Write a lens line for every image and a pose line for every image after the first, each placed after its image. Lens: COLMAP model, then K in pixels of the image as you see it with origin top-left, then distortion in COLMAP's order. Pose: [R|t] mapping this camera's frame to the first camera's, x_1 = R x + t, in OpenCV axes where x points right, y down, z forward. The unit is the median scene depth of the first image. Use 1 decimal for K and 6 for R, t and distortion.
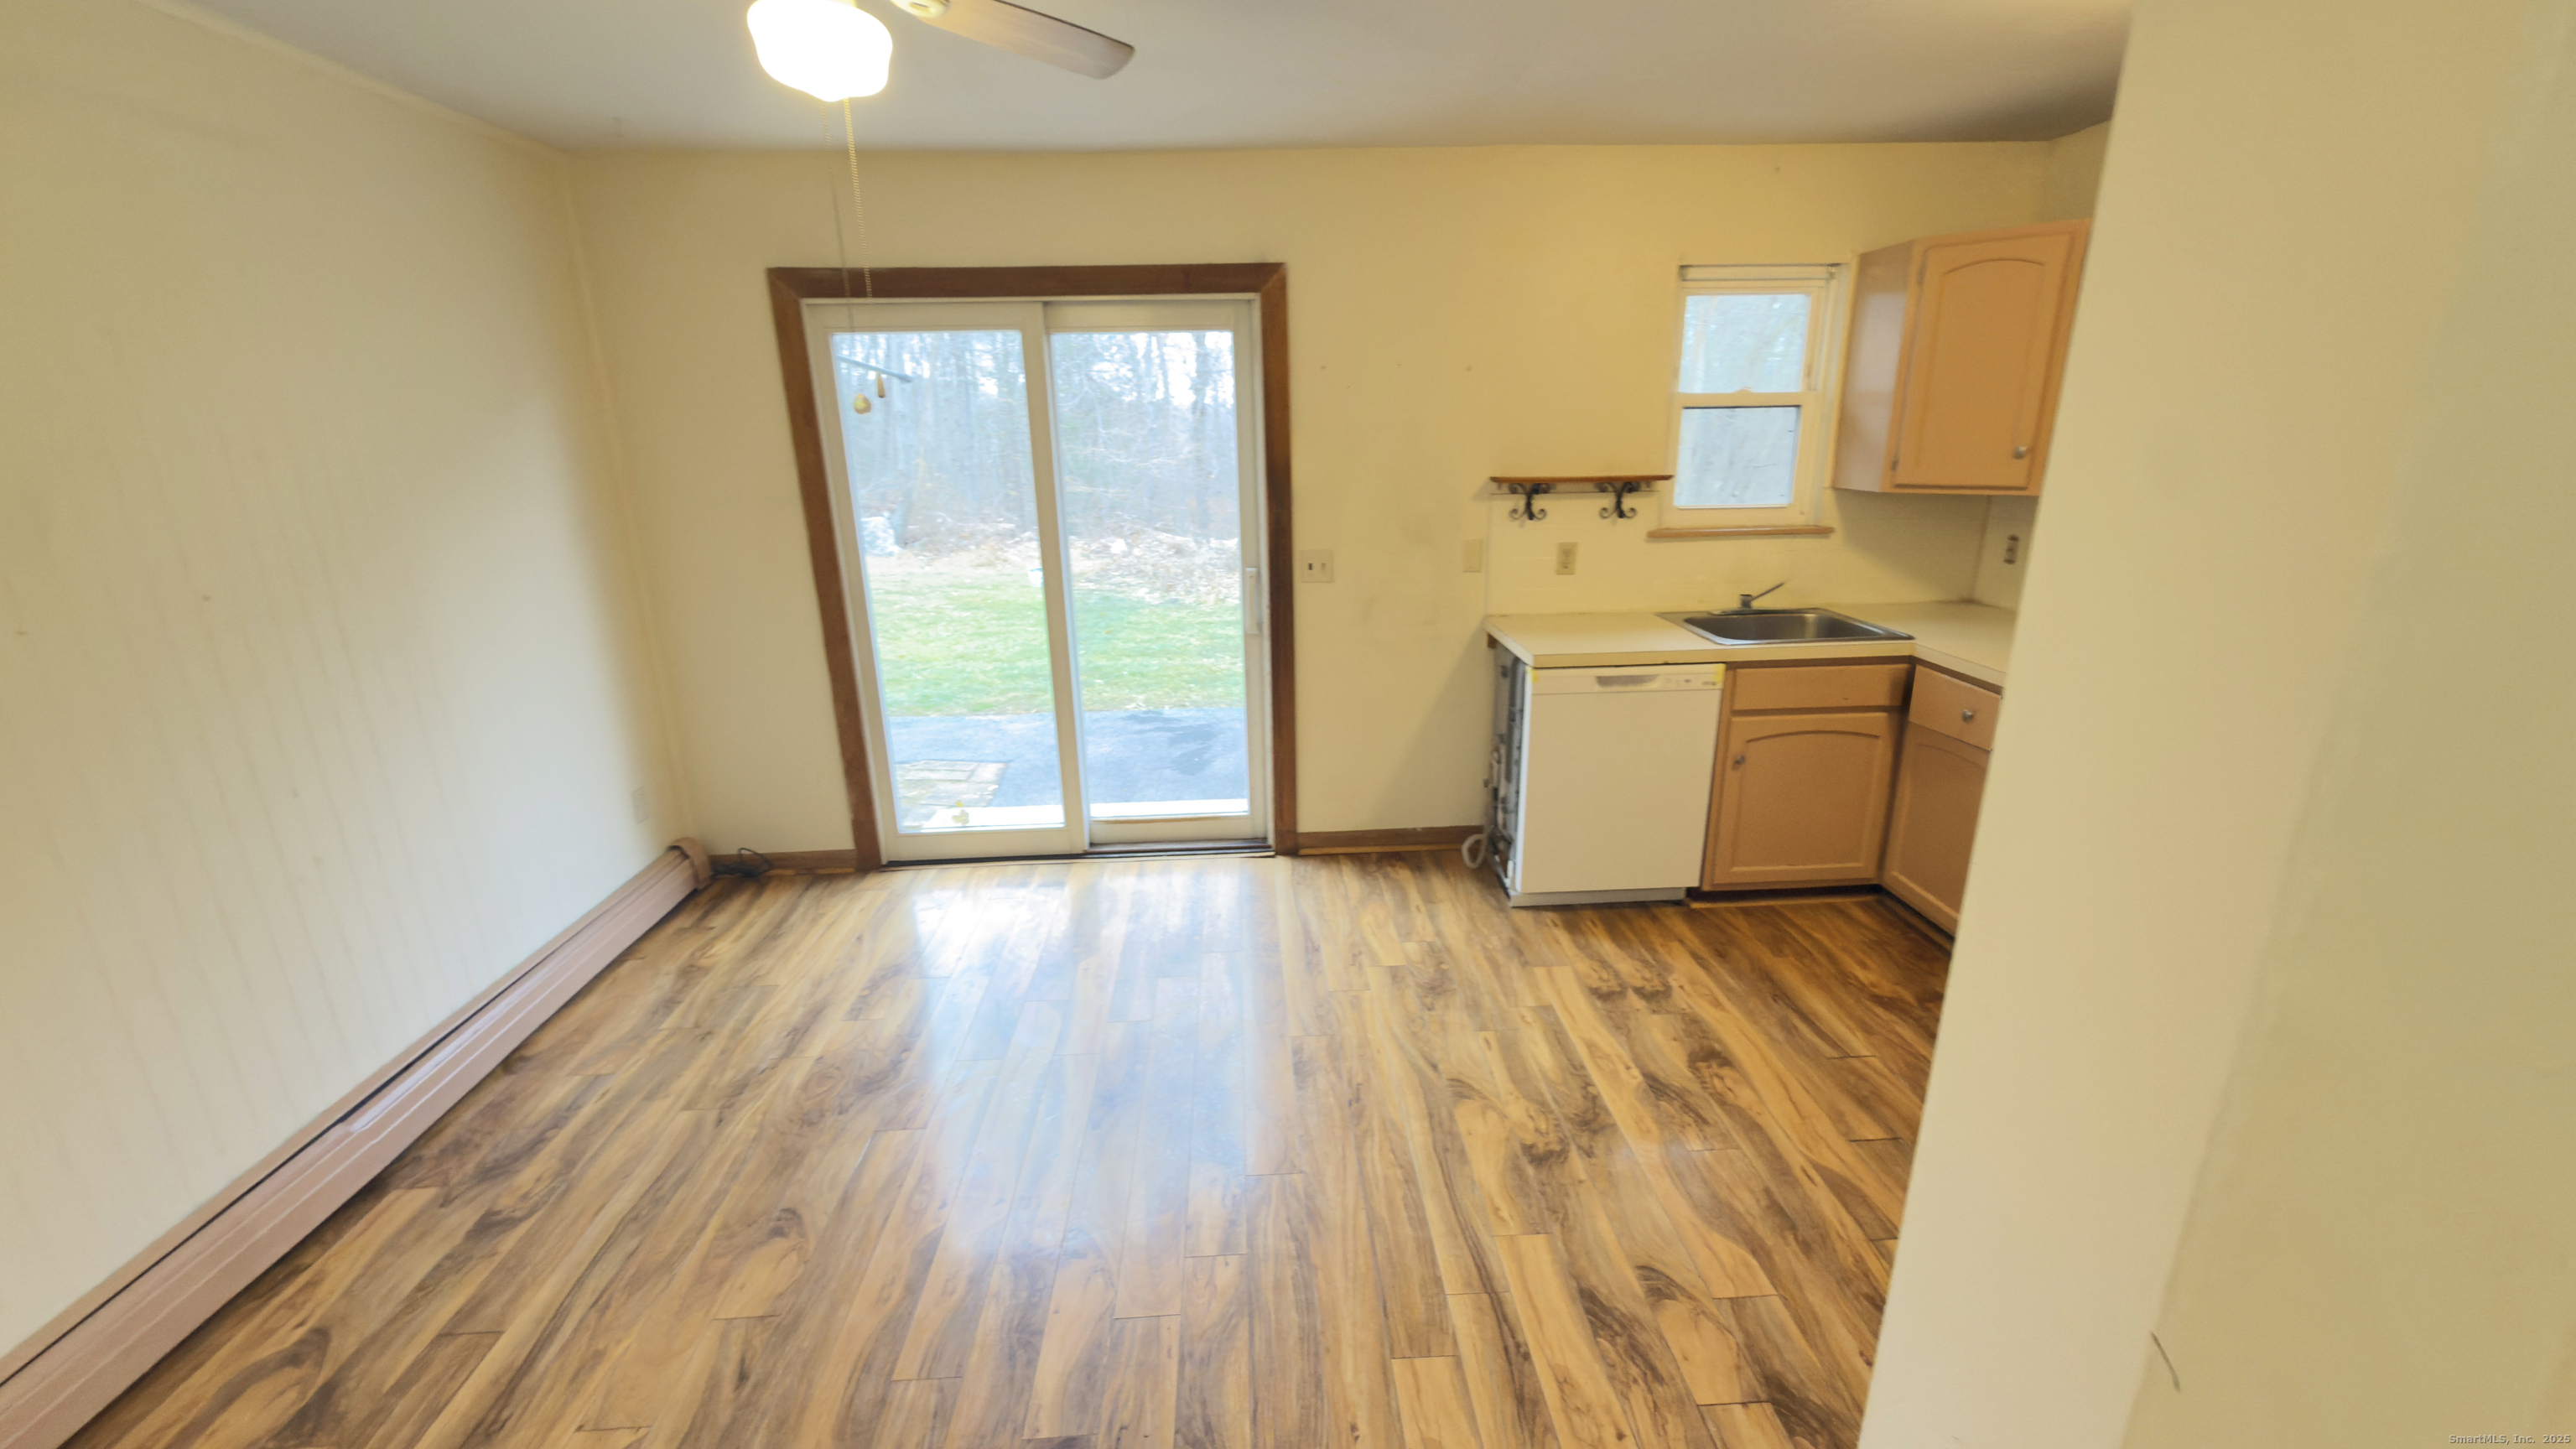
lens RADIAL K [[1022.8, 0, 1291.3], [0, 1022.8, 722.2], [0, 0, 1]] dist [-0.000665, 0.000125]
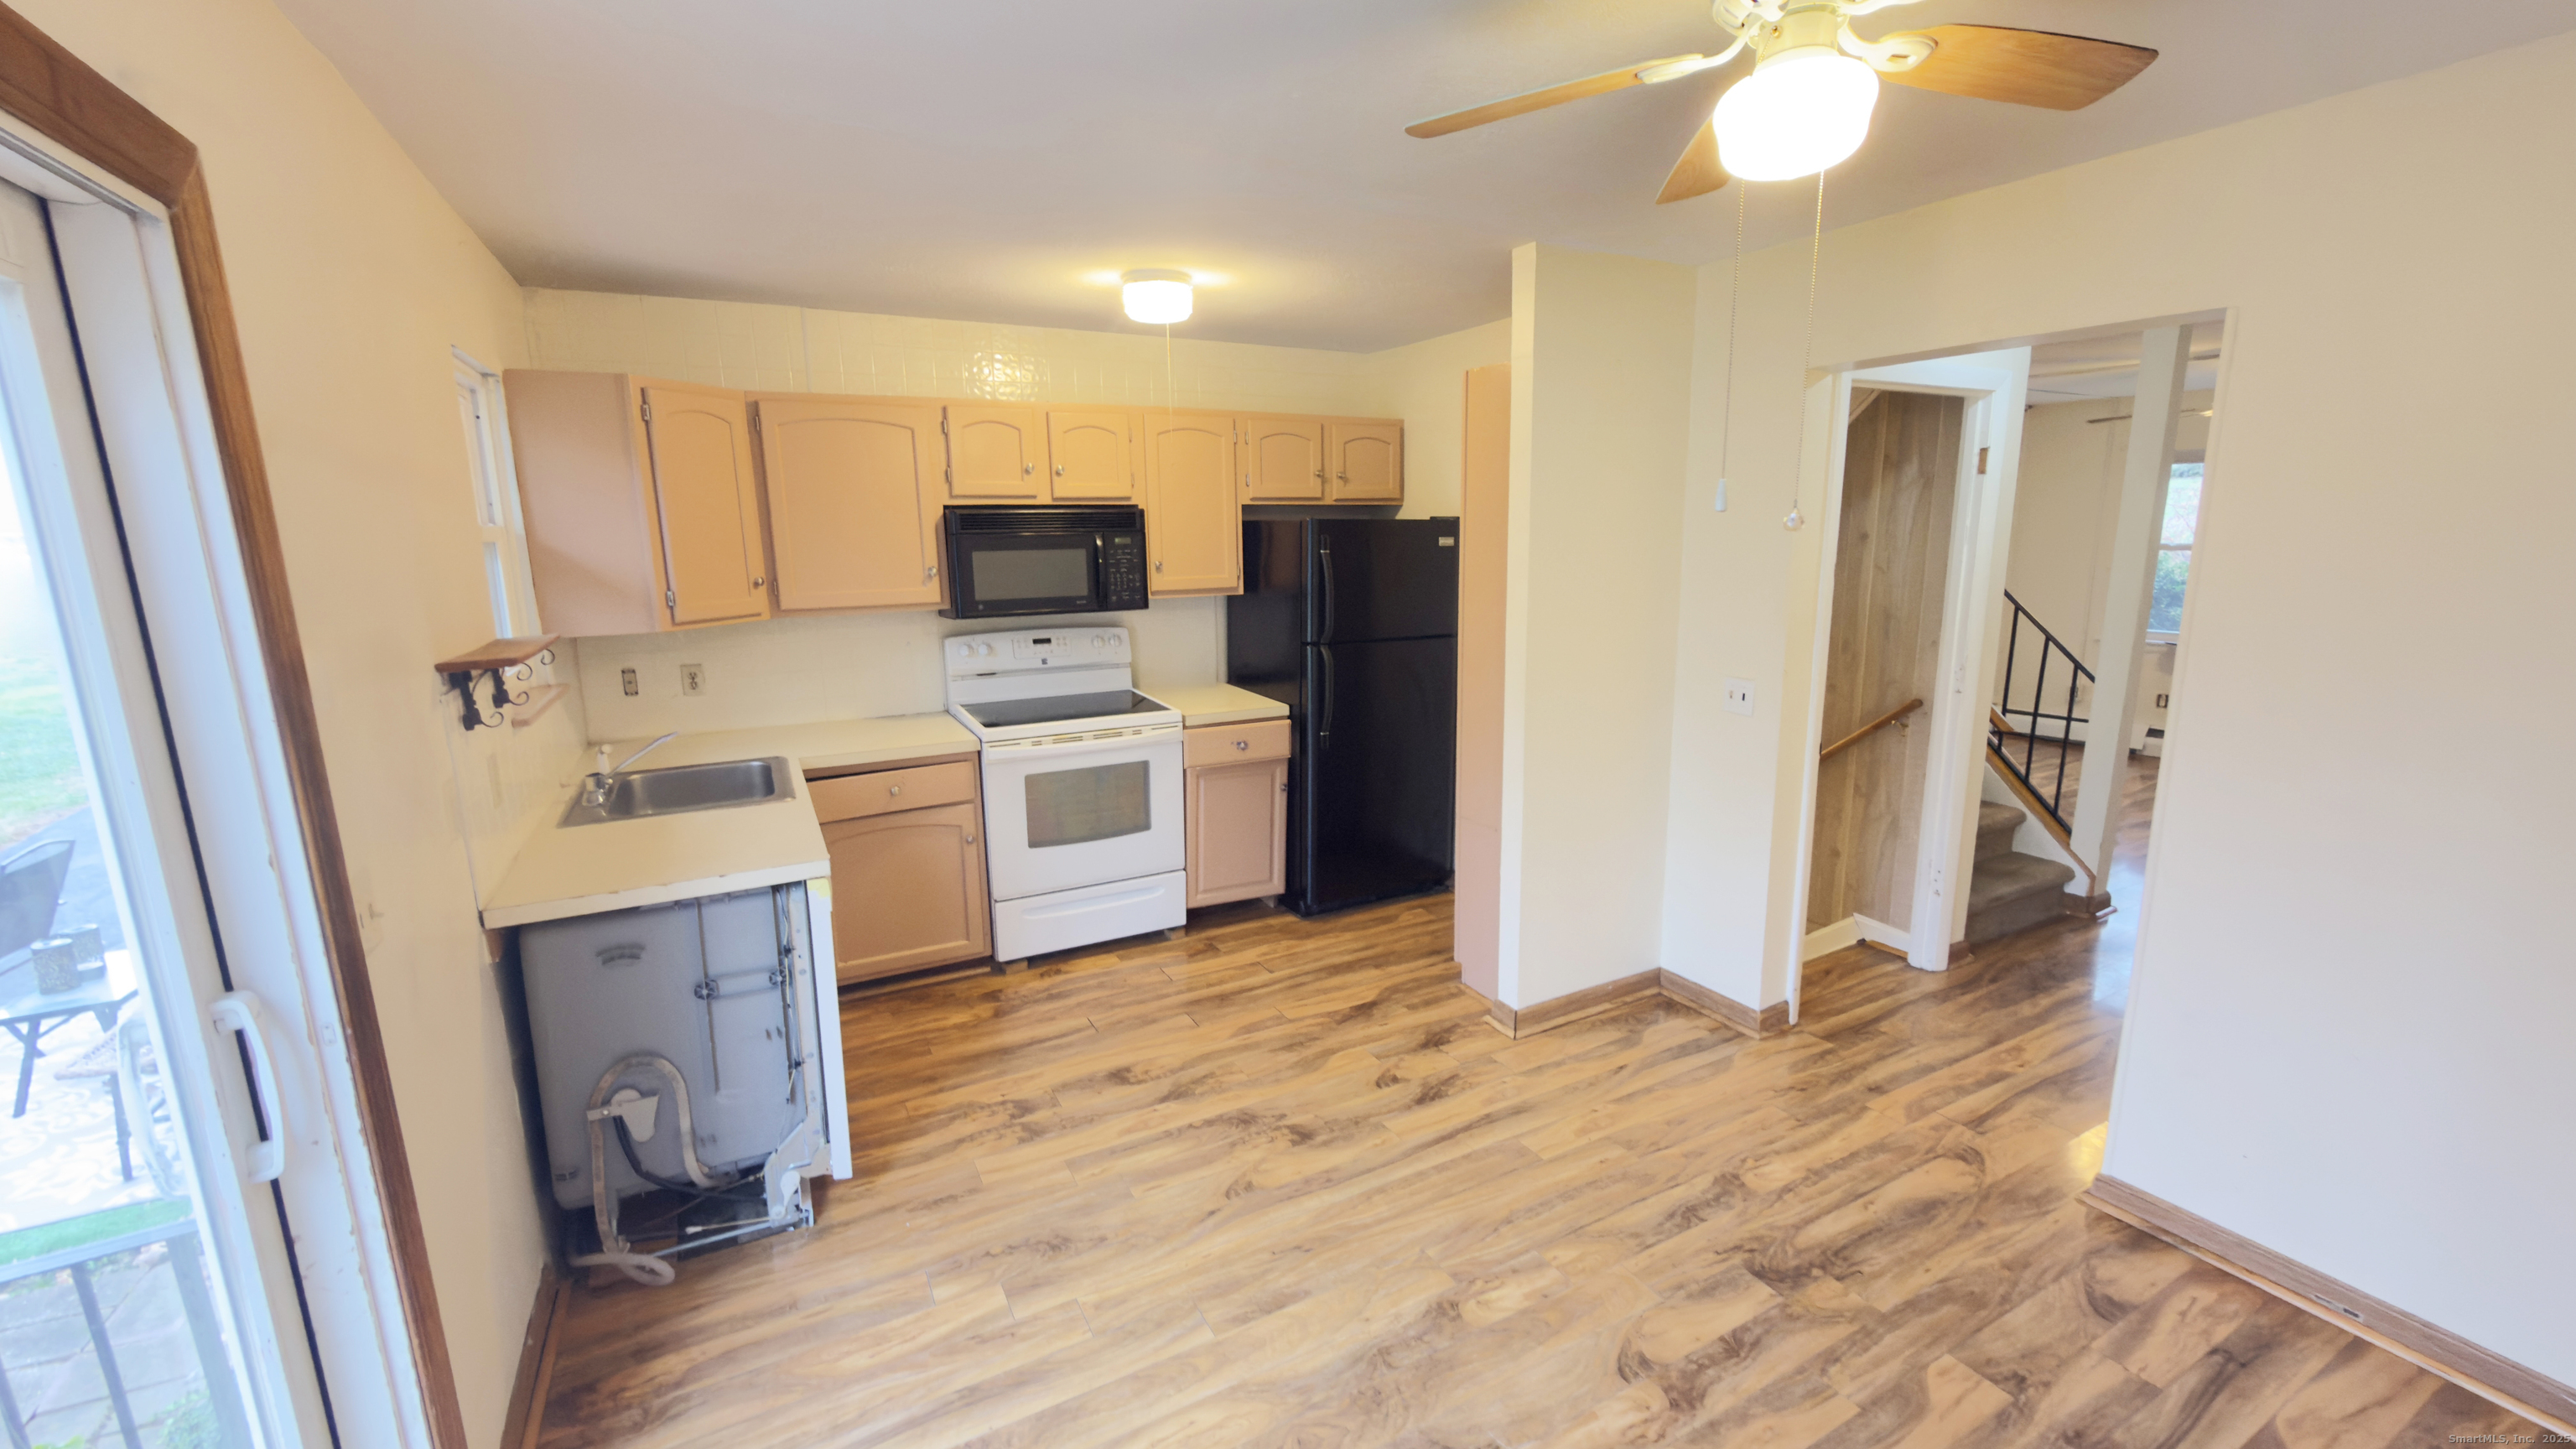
lens RADIAL K [[1022.8, 0, 1291.3], [0, 1022.8, 722.2], [0, 0, 1]] dist [-0.000665, 0.000125]
pose [[-0.428323, -0.147006, 0.891588, -0.542974], [0.274829, 0.918744, 0.283512, -0.266540], [-0.860819, 0.366469, -0.353117, 0.898695]]
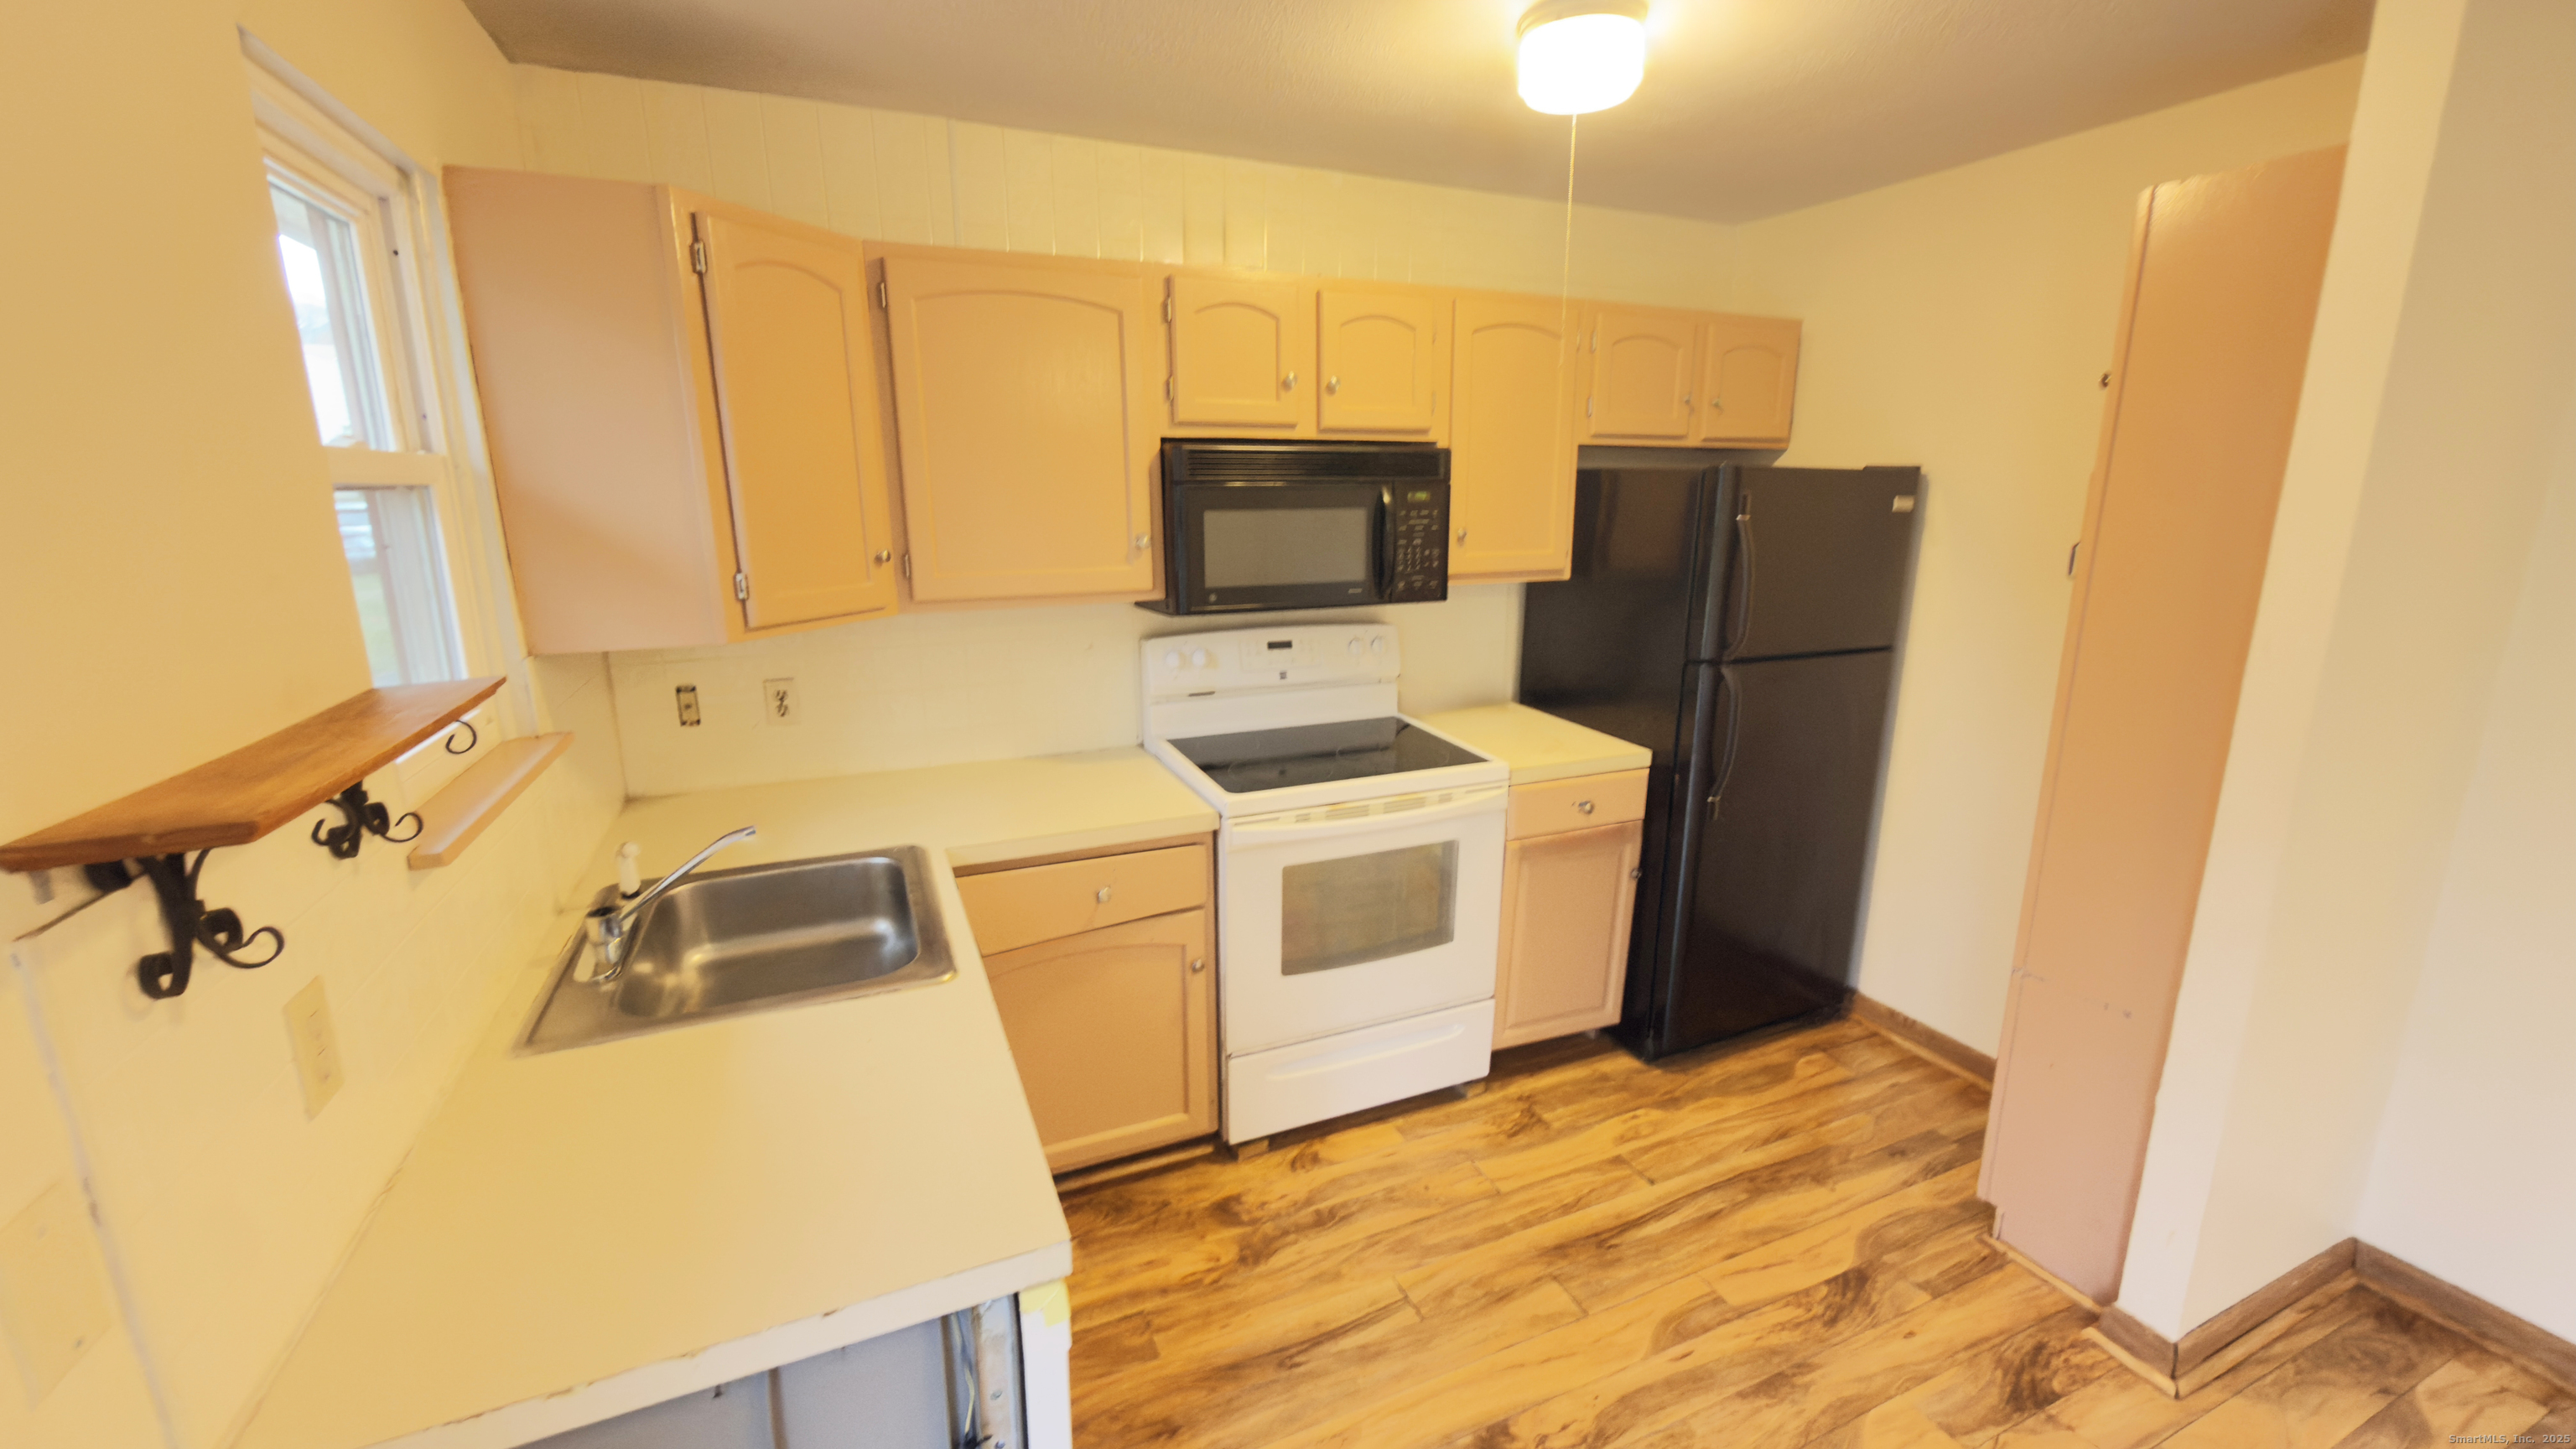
lens RADIAL K [[1022.8, 0, 1291.3], [0, 1022.8, 722.2], [0, 0, 1]] dist [-0.000665, 0.000125]
pose [[-0.355021, -0.193140, 0.914690, -0.048366], [0.272502, 0.914557, 0.298879, -0.279107], [-0.894261, 0.355363, -0.272056, 0.928607]]
